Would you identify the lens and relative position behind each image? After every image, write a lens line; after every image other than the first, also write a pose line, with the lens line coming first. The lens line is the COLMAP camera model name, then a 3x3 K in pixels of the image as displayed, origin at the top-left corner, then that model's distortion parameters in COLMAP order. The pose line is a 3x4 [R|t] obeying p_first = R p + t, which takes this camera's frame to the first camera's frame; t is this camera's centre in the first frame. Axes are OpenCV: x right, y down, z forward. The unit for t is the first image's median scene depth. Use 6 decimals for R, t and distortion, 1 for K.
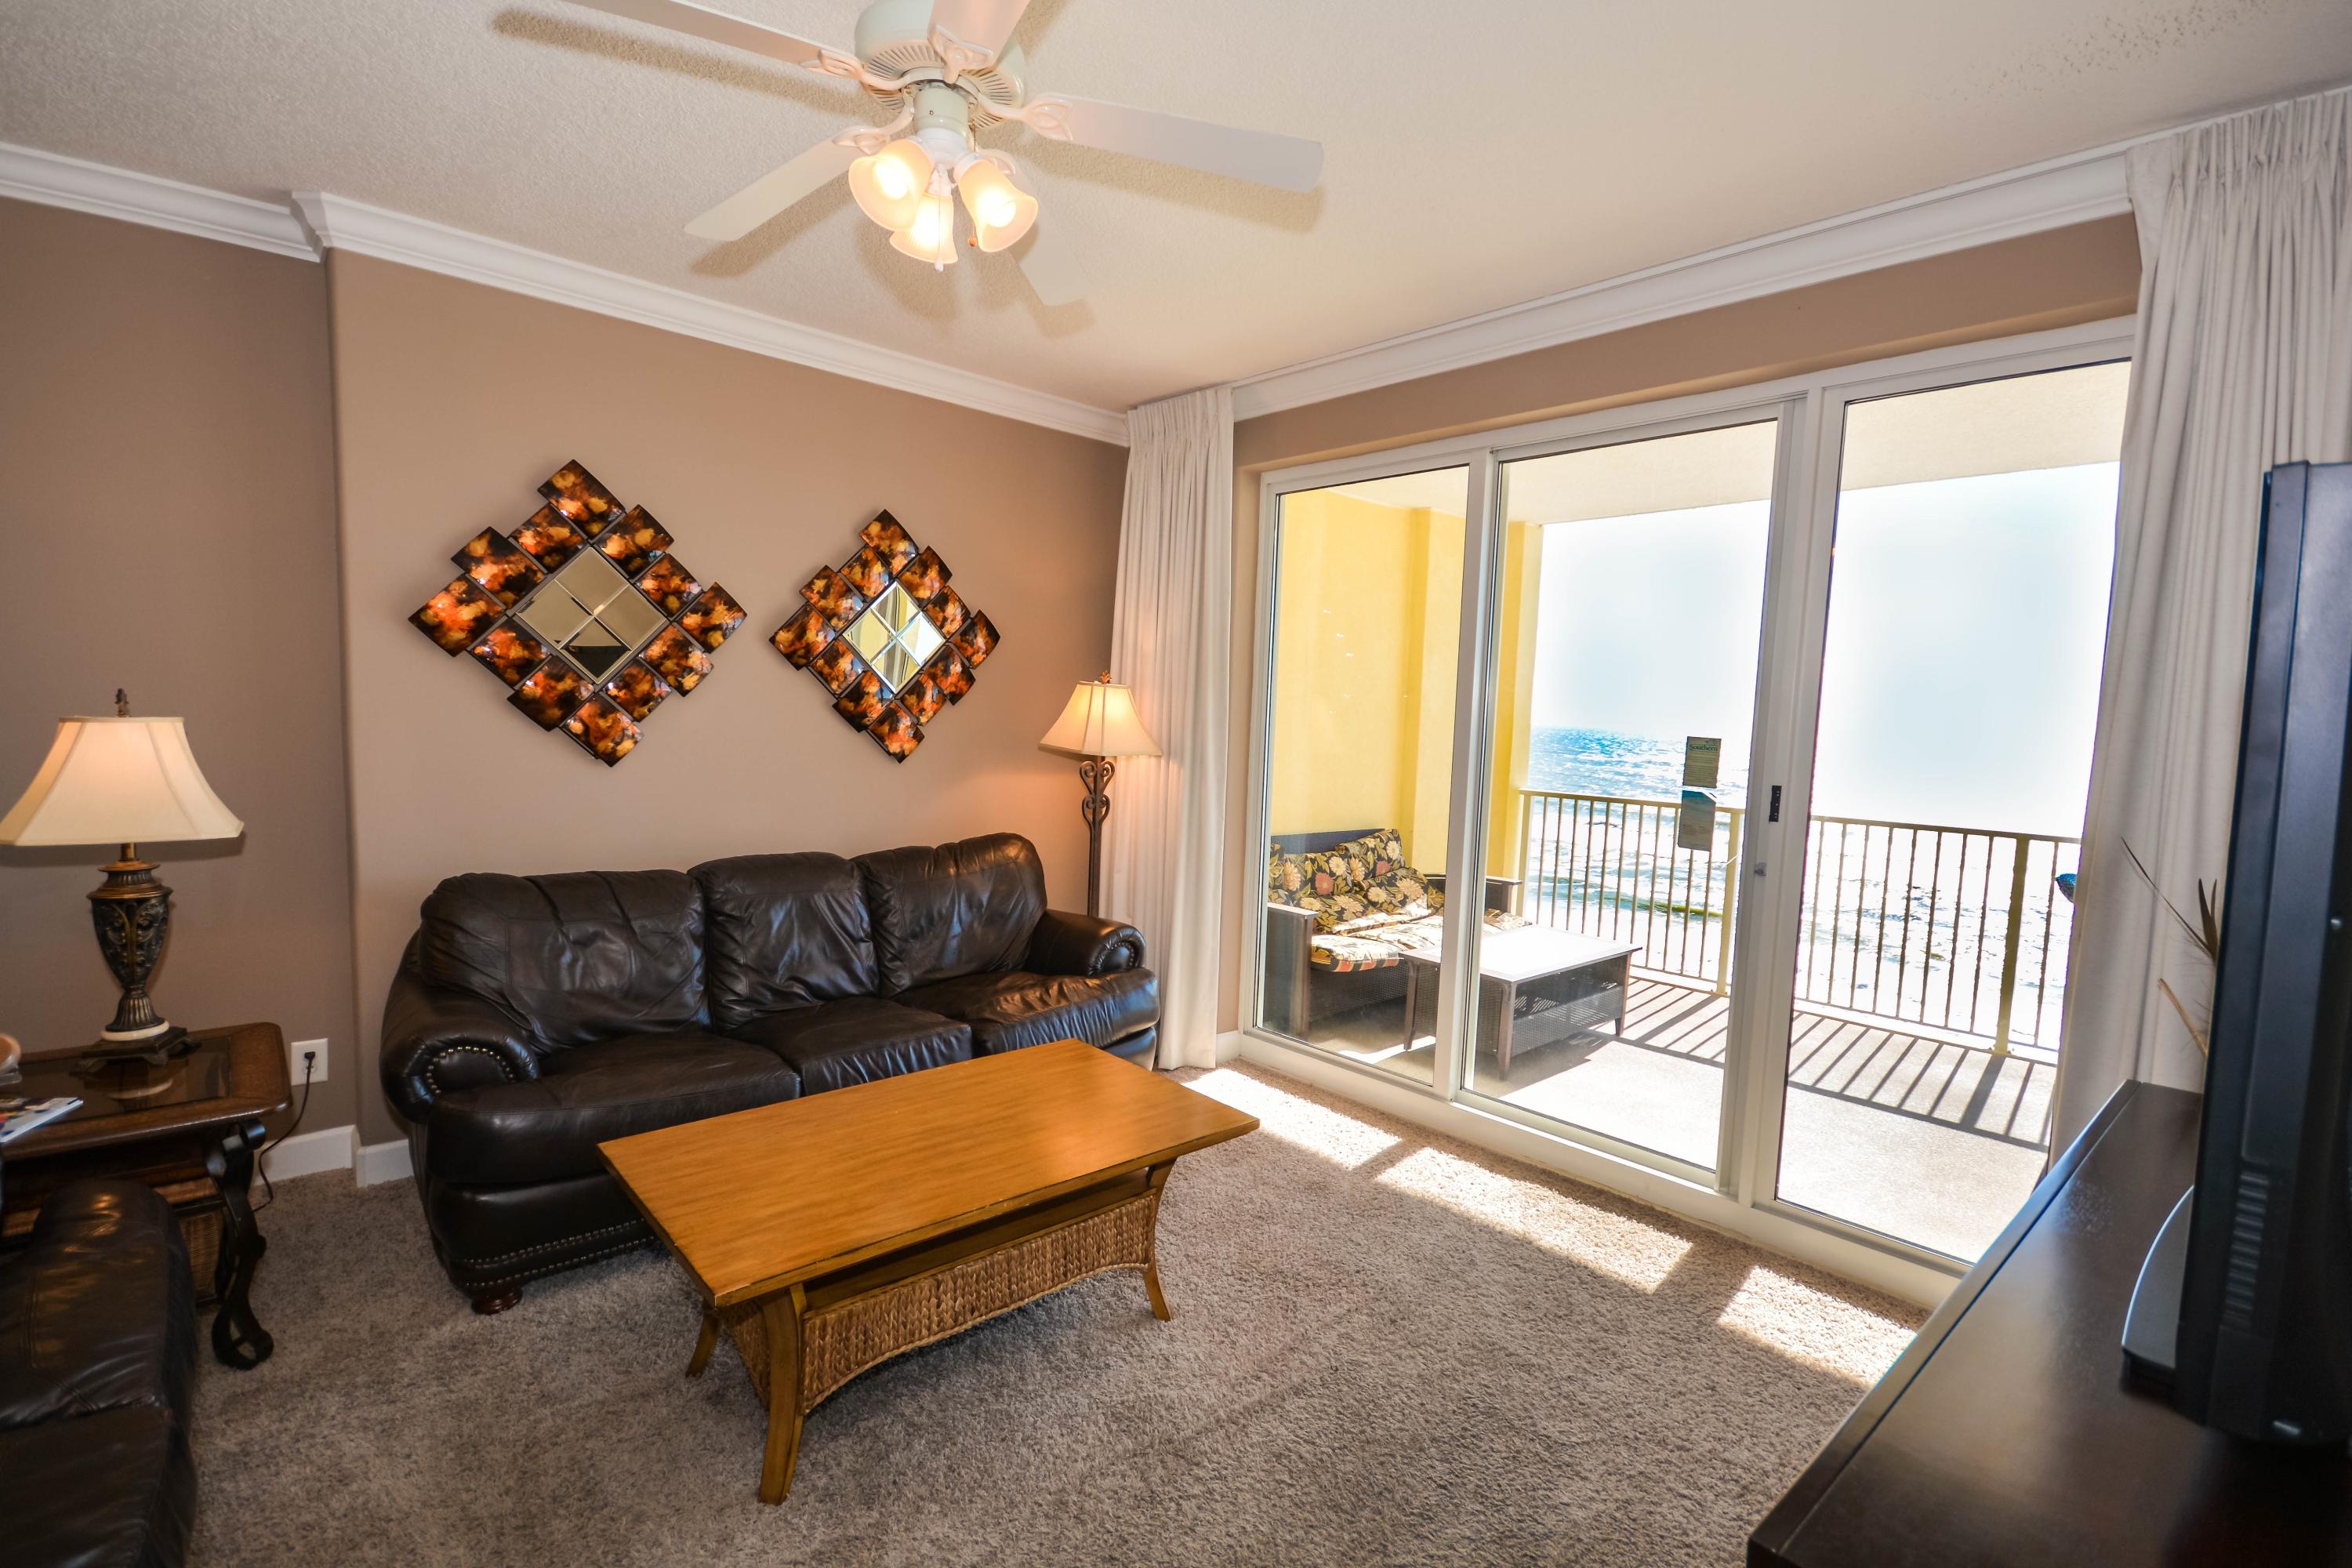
lens RADIAL K [[1107.6, 0, 1189.4], [0, 1107.6, 786.9], [0, 0, 1]] dist [0.003604, -0.000220]
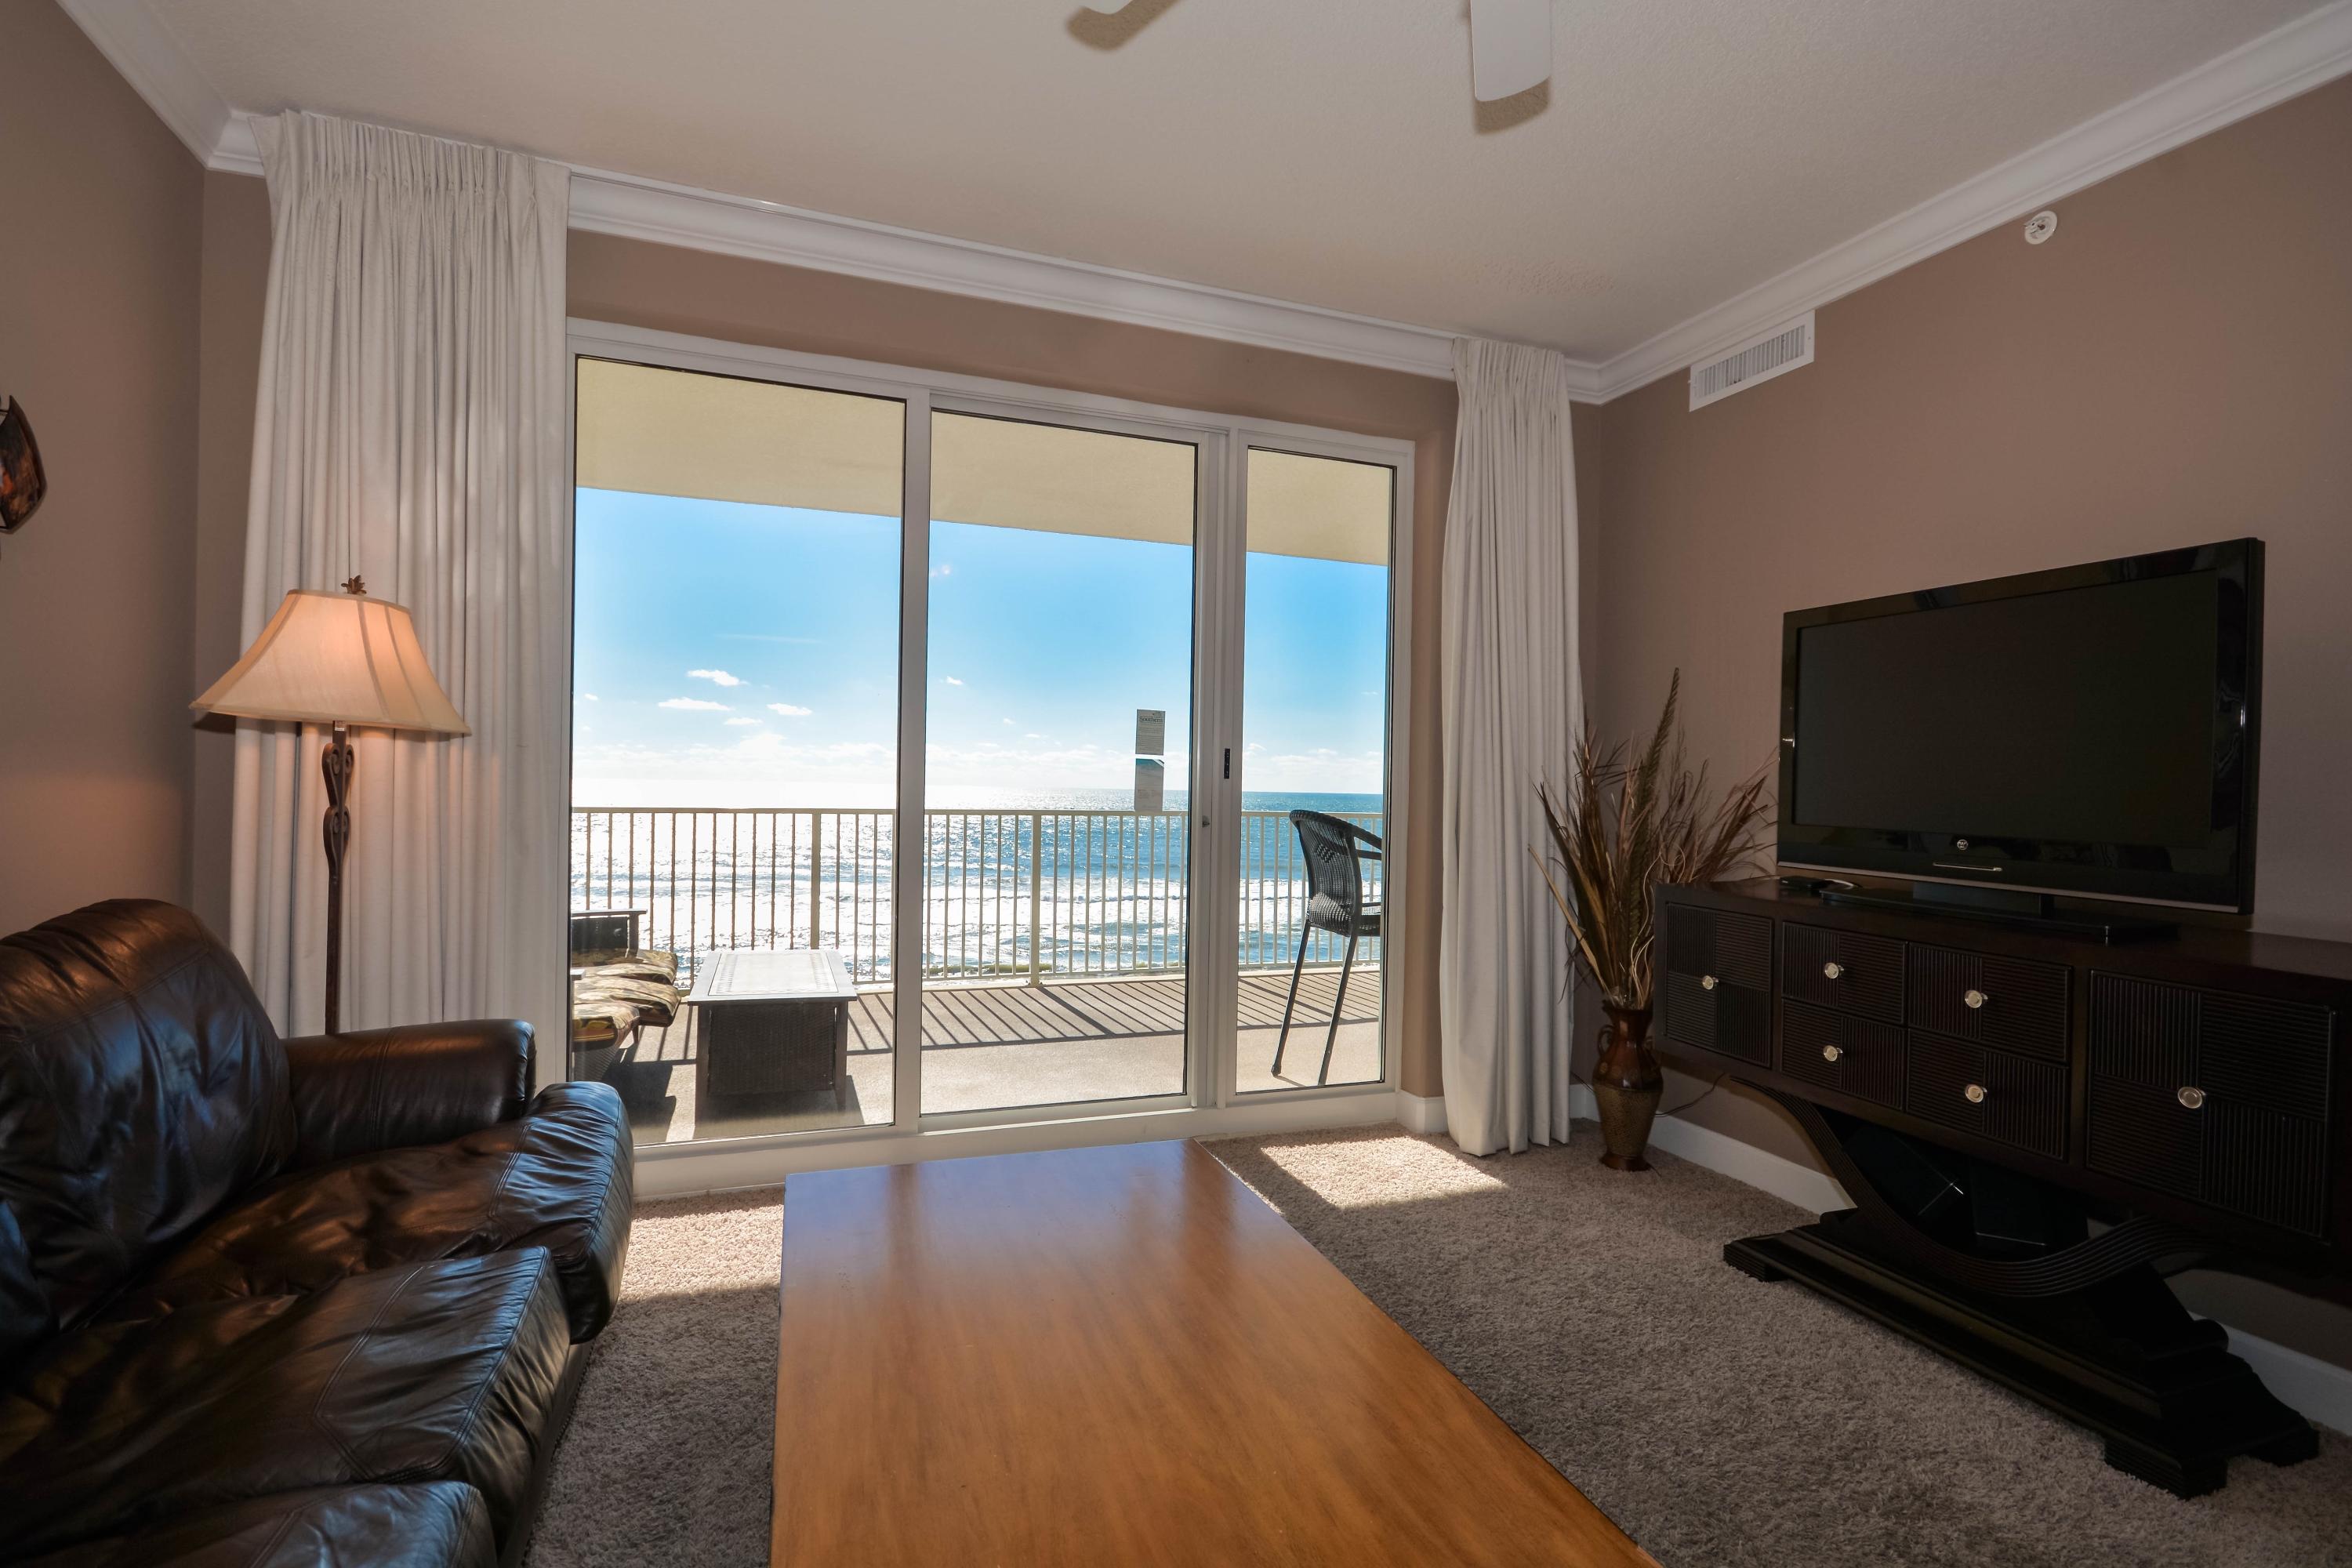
lens RADIAL K [[1095.9, 0, 1179.1], [0, 1095.9, 782.7], [0, 0, 1]] dist [-0.002836, -0.002578]
pose [[0.386323, -0.024433, 0.922040, -0.540046], [0.066113, 0.997811, -0.001260, 0.031242], [-0.919991, 0.061446, 0.387093, 0.542684]]
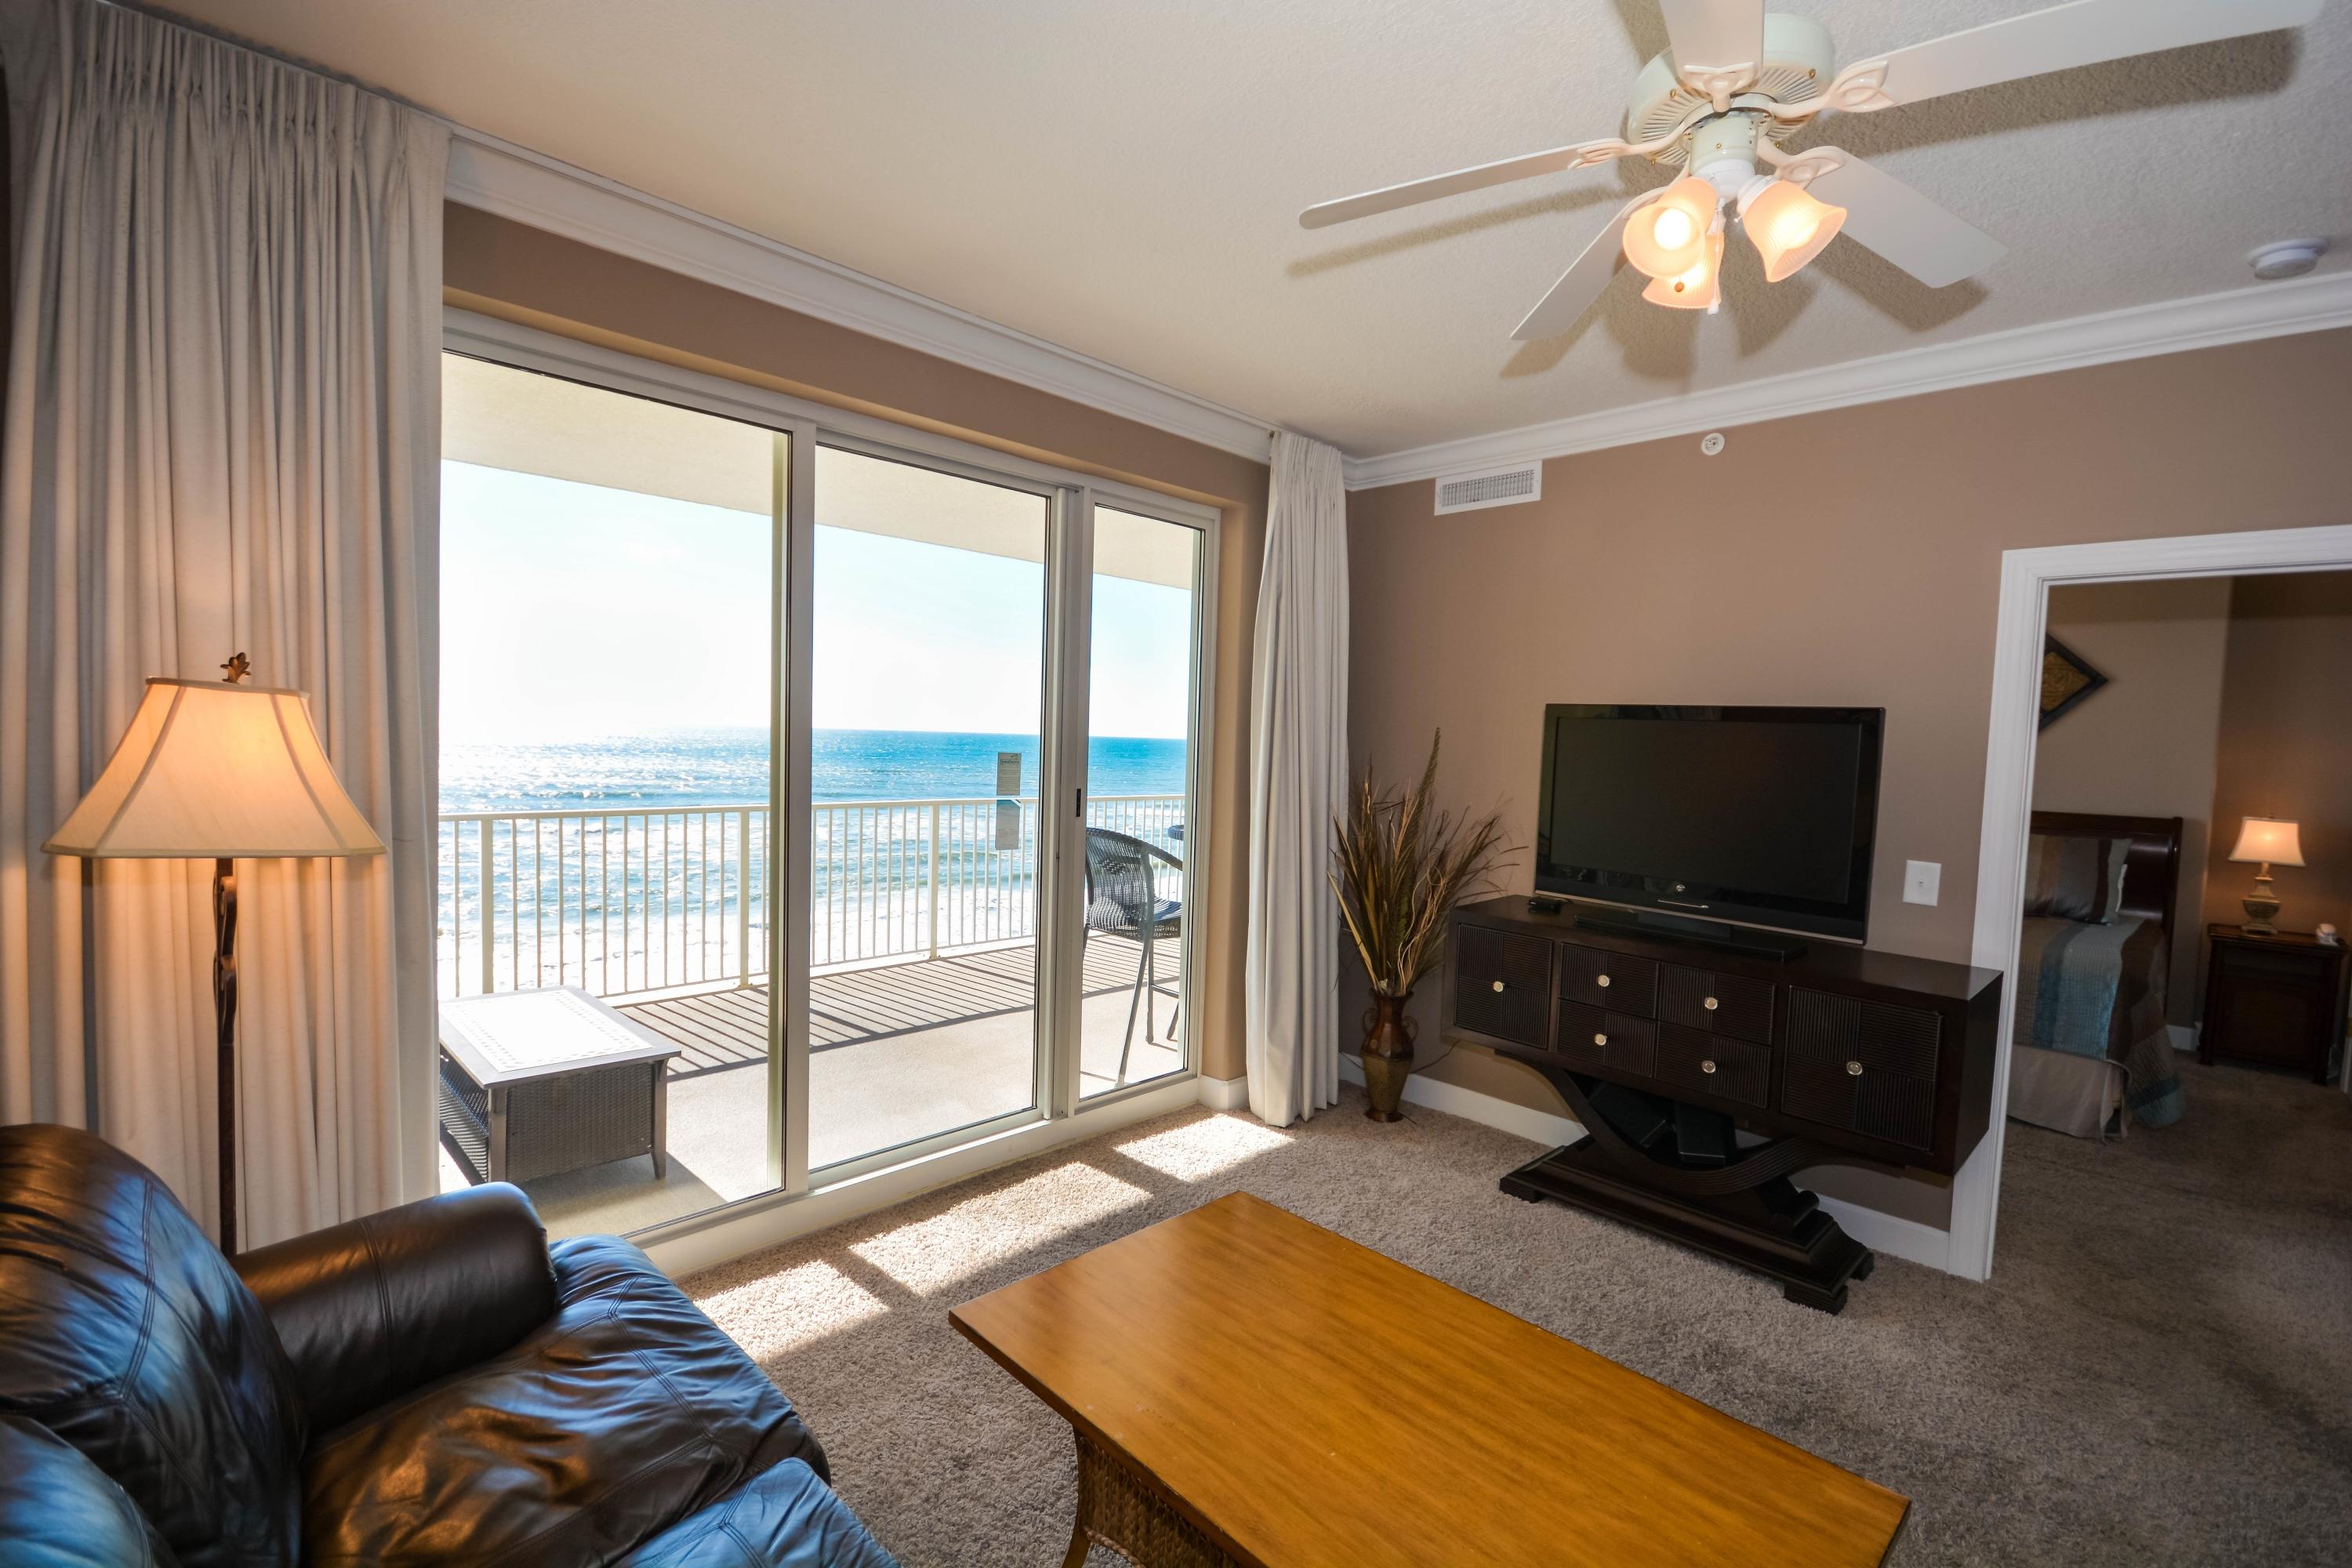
lens RADIAL K [[1029.8, 0, 1179.1], [0, 1029.8, 783.2], [0, 0, 1]] dist [0.003284, -0.000236]
pose [[-0.040884, -0.083717, 0.995651, -0.620383], [0.041614, 0.995476, 0.085412, -0.096451], [-0.998297, 0.044925, -0.037215, 0.852593]]
